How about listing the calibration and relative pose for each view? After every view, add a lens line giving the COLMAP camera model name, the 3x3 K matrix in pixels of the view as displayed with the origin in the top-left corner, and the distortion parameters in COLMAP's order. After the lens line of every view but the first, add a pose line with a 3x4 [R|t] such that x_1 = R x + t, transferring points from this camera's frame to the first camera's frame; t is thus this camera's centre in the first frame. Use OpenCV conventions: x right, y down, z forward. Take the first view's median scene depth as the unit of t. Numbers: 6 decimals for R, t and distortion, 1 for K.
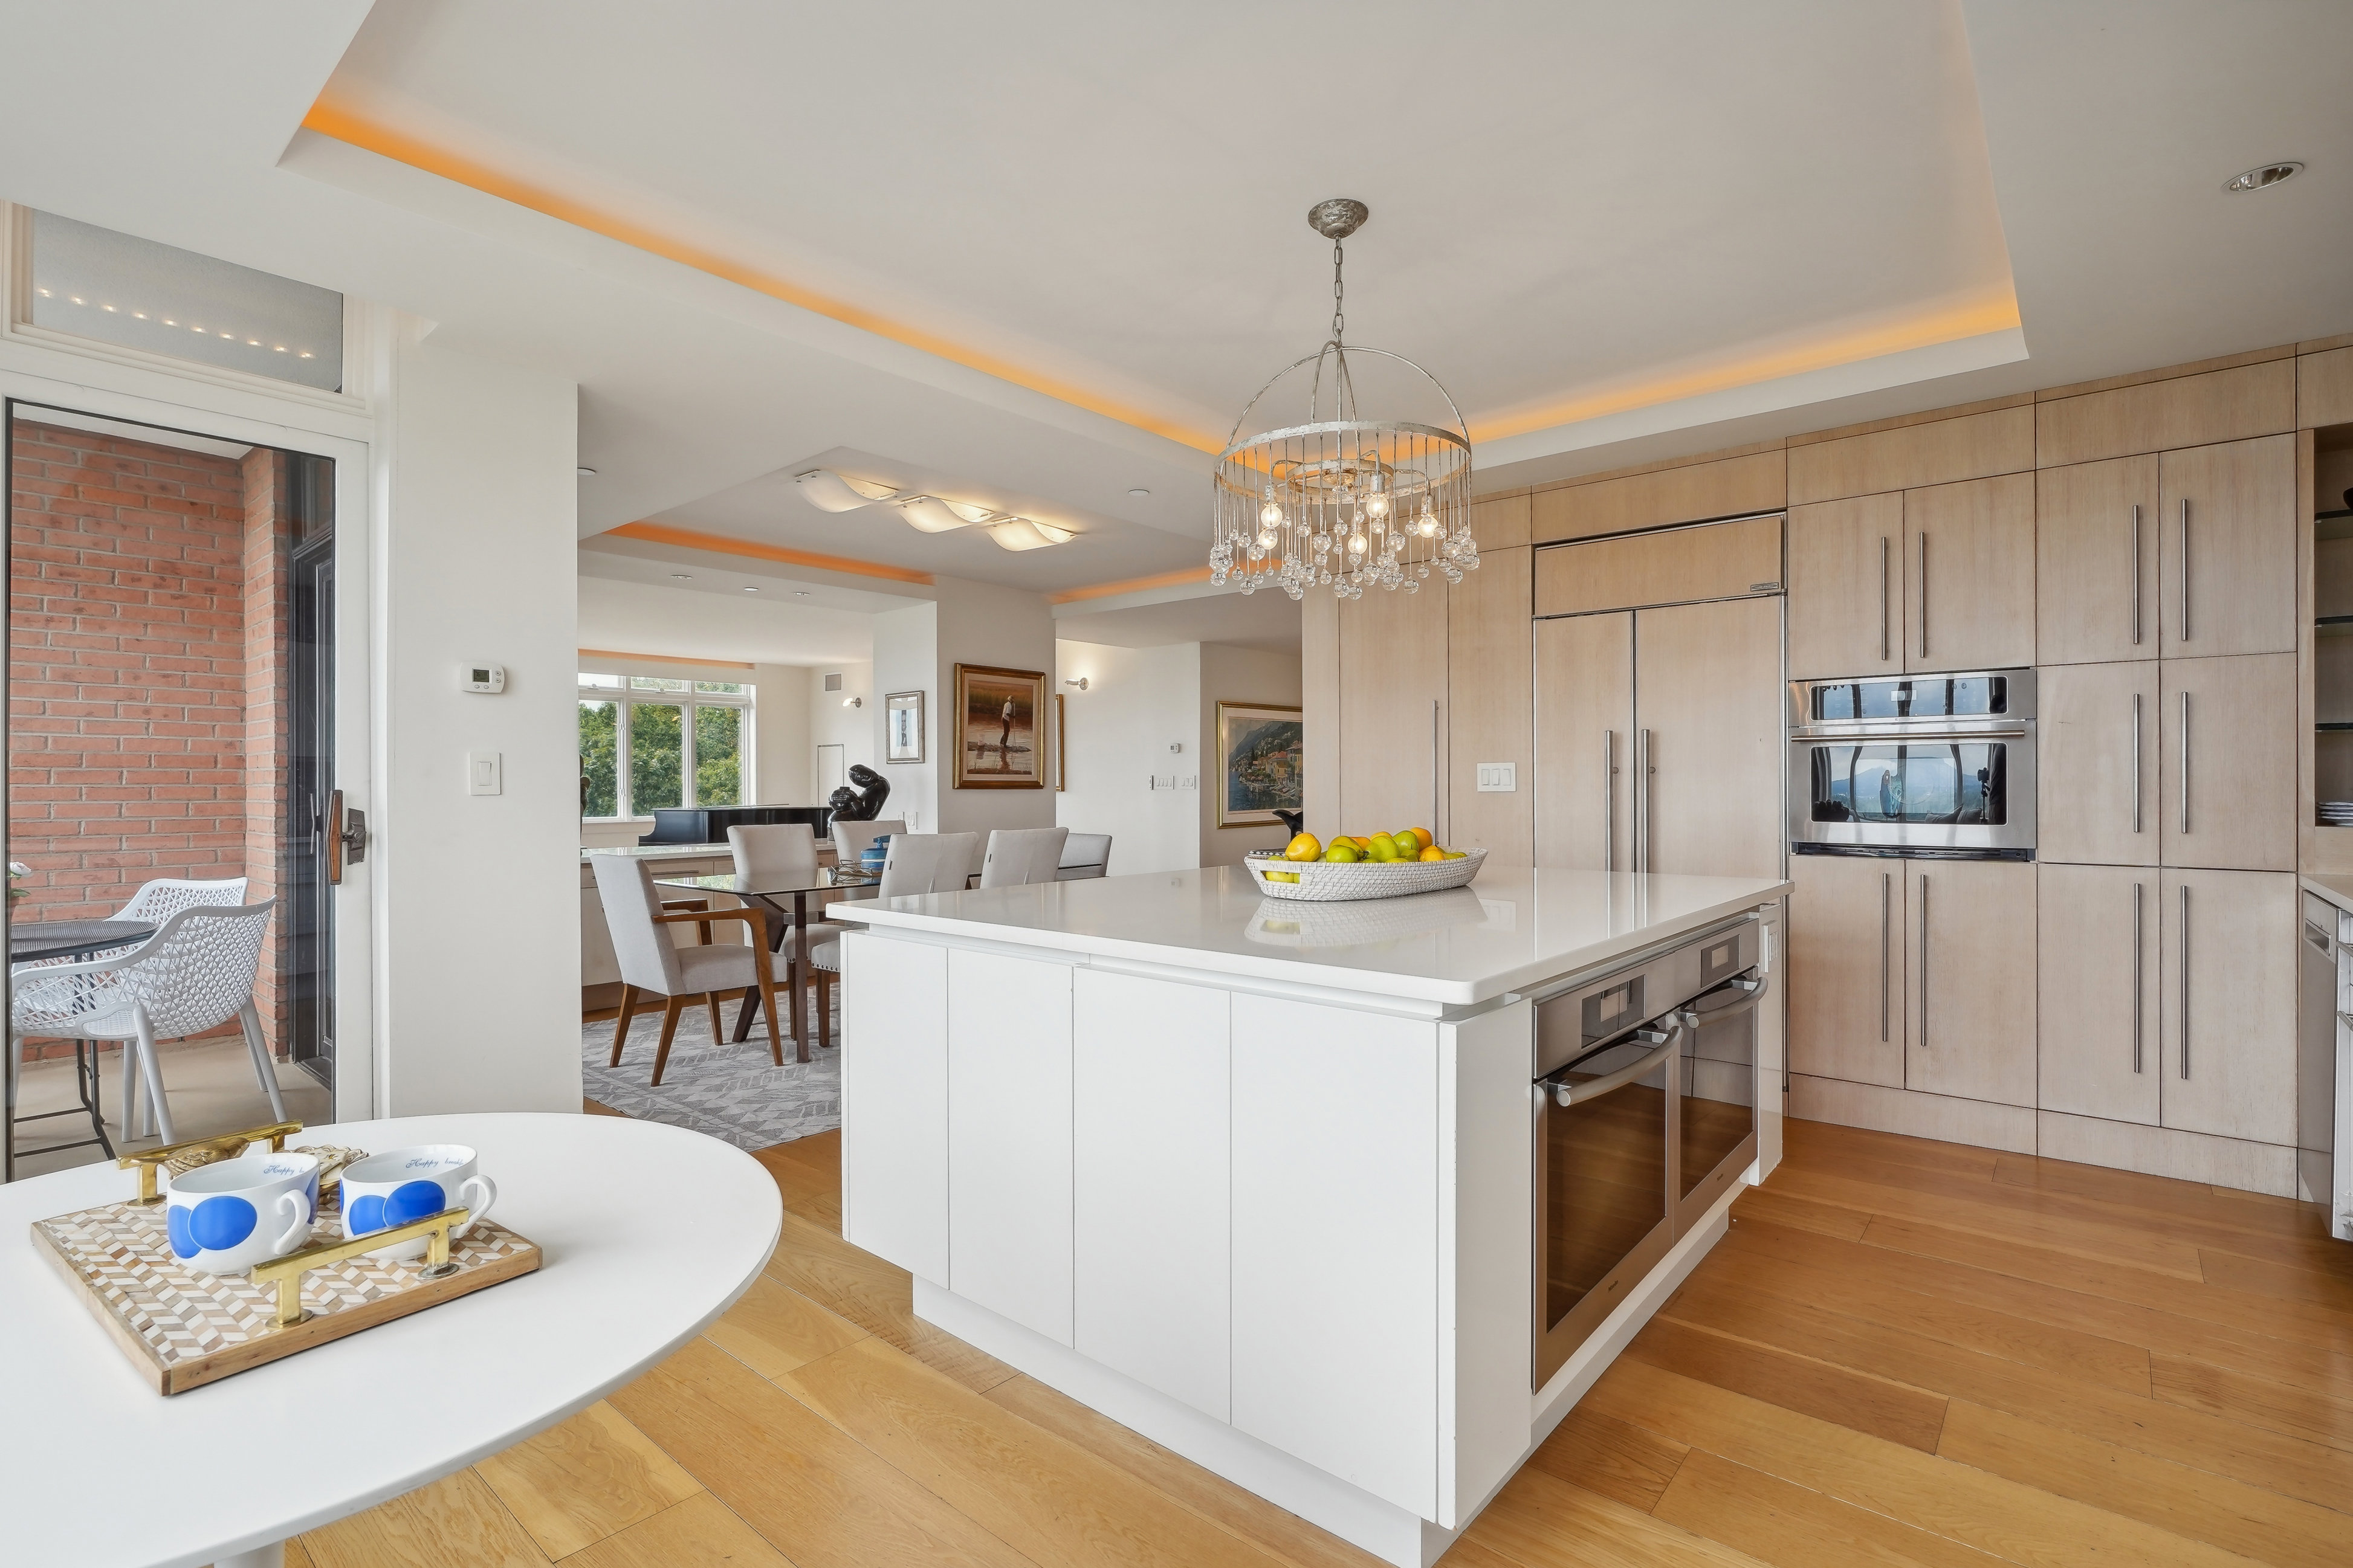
lens RADIAL K [[1088.4, 0, 1151.7], [0, 1088.4, 785.0], [0, 0, 1]] dist [-0.008173, 0.002110]
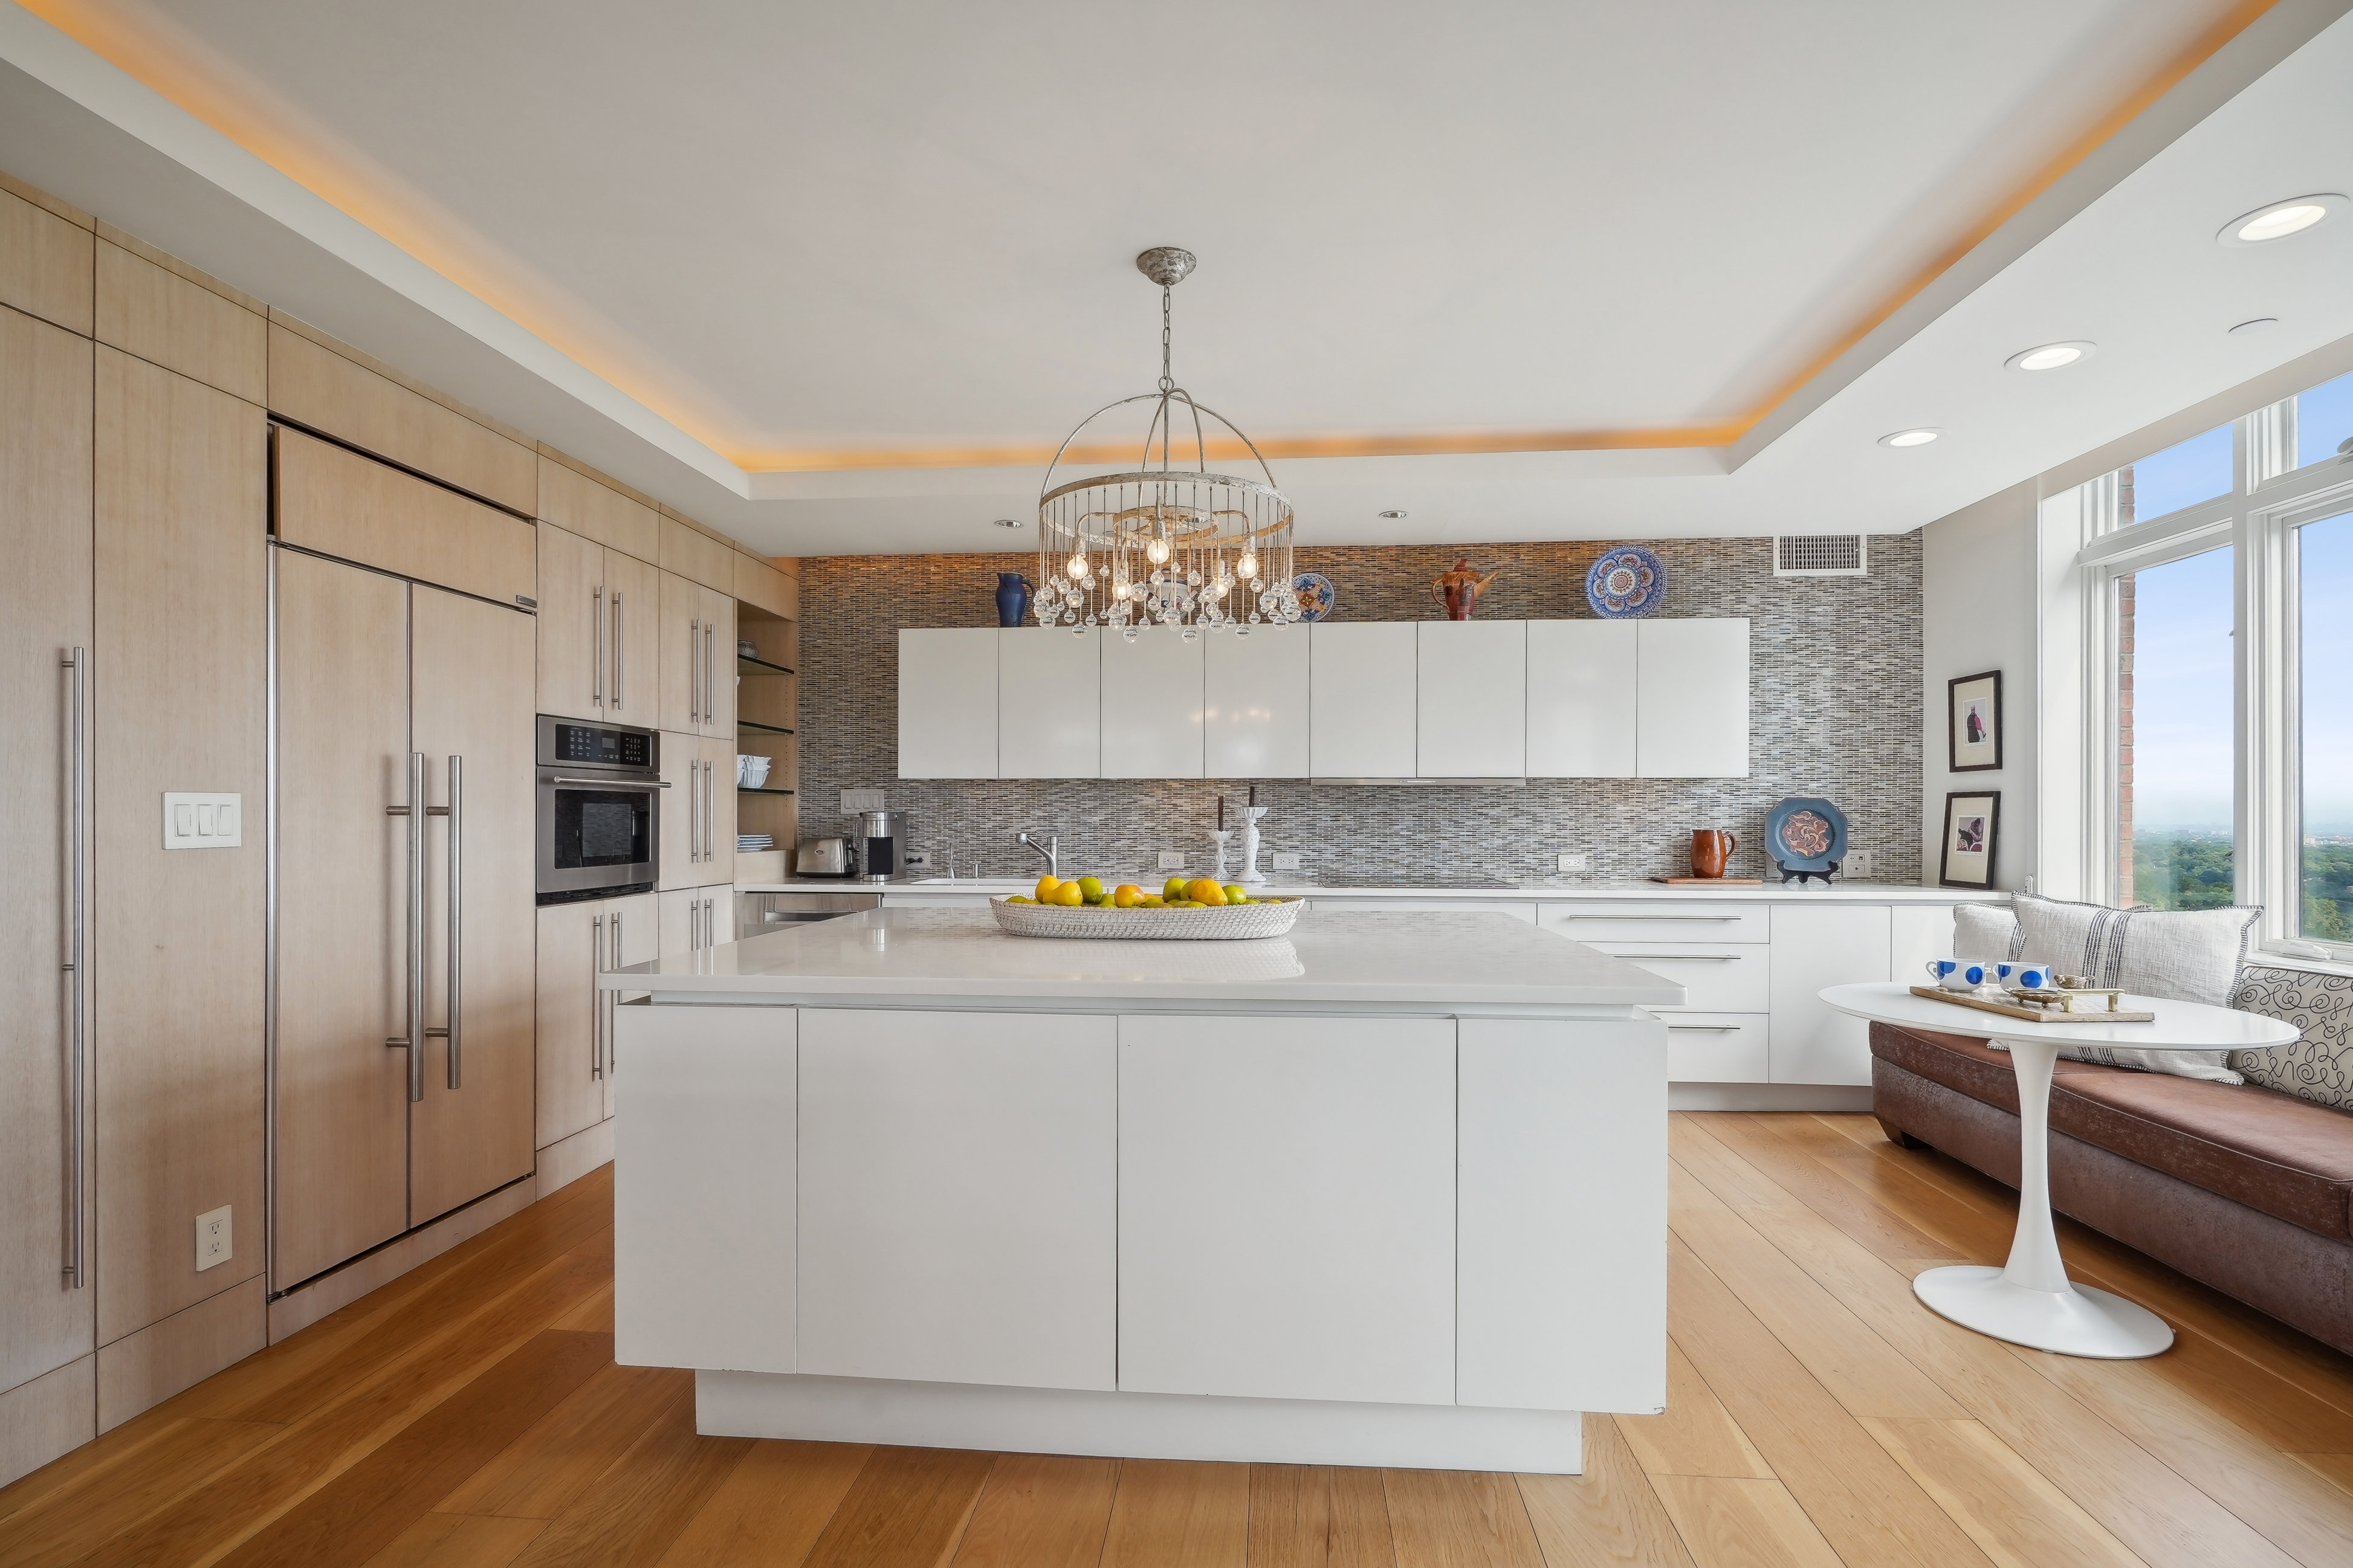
lens RADIAL K [[1088.4, 0, 1179.8], [0, 1088.4, 818.7], [0, 0, 1]] dist [-0.008173, 0.002110]
pose [[-0.598429, -0.000050, 0.801176, -0.447972], [0.002694, 0.999994, 0.002075, -0.009691], [-0.801172, 0.003401, -0.598425, 1.117436]]
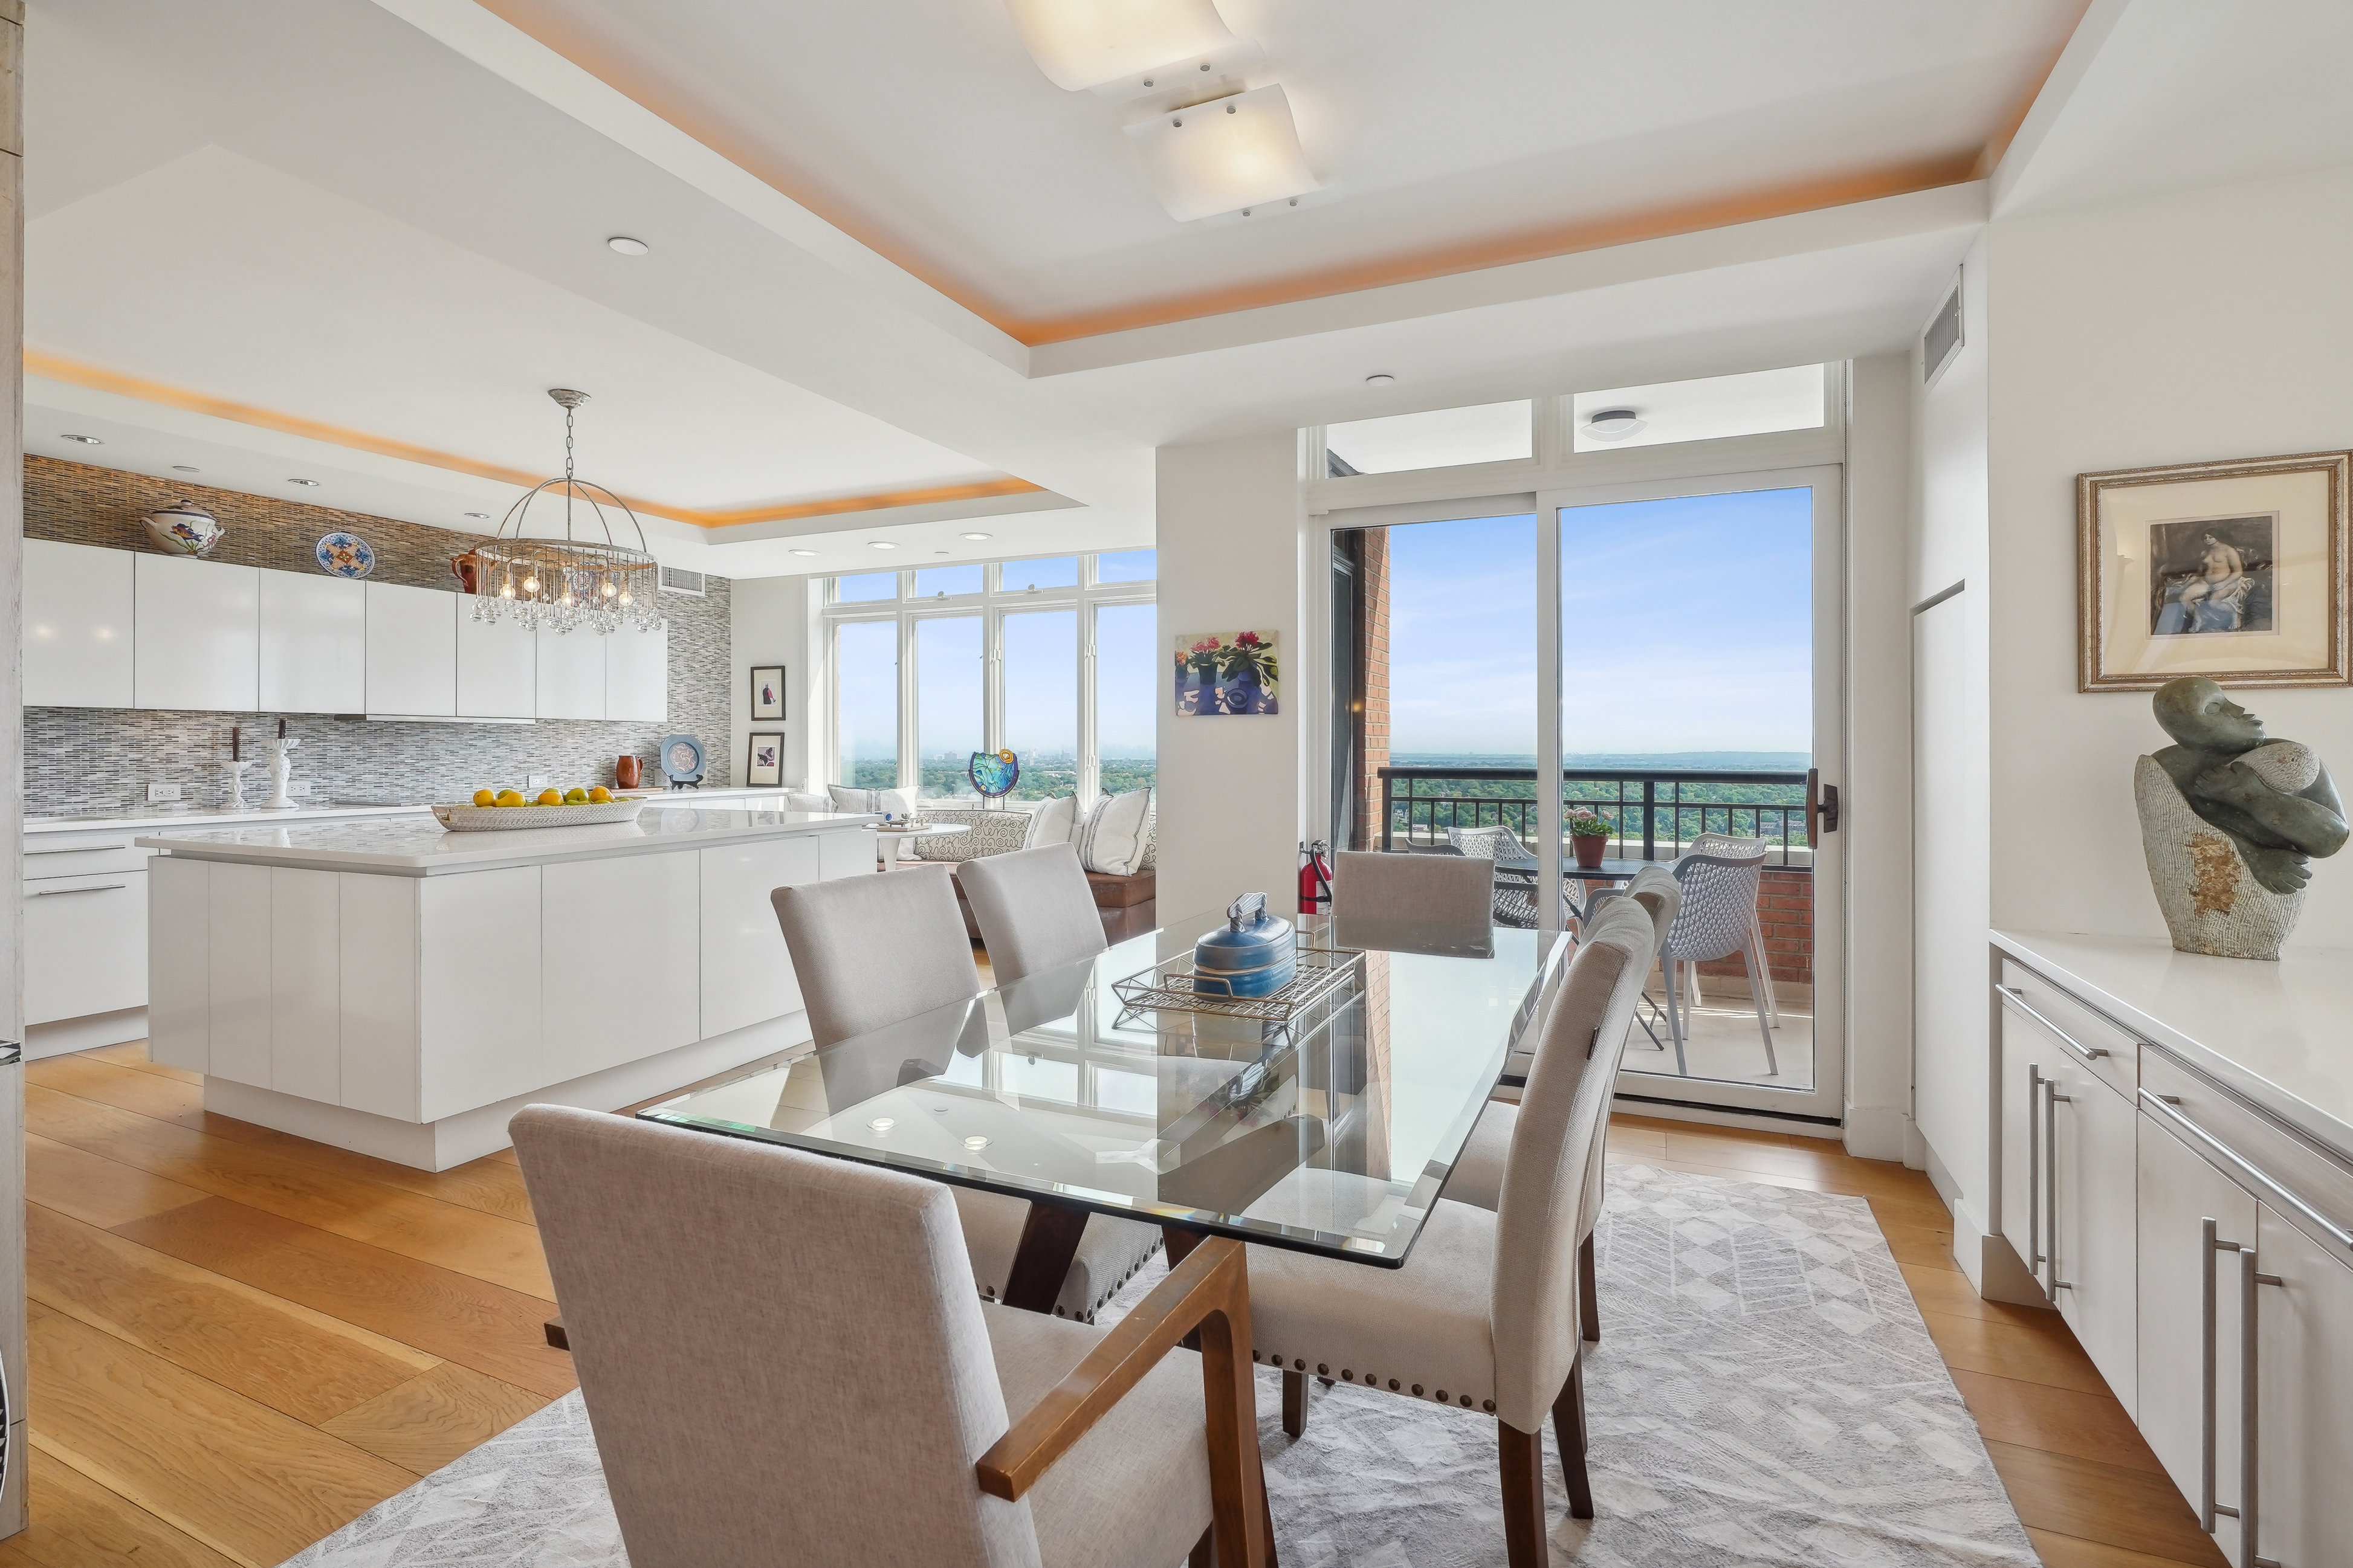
lens RADIAL K [[1088.4, 0, 1173.1], [0, 1088.4, 752.2], [0, 0, 1]] dist [-0.008173, 0.002110]
pose [[-0.952804, 0.003803, -0.303564, -0.127195], [0.000926, 0.999953, 0.009622, -0.015666], [0.303586, 0.008887, -0.952763, 1.943033]]
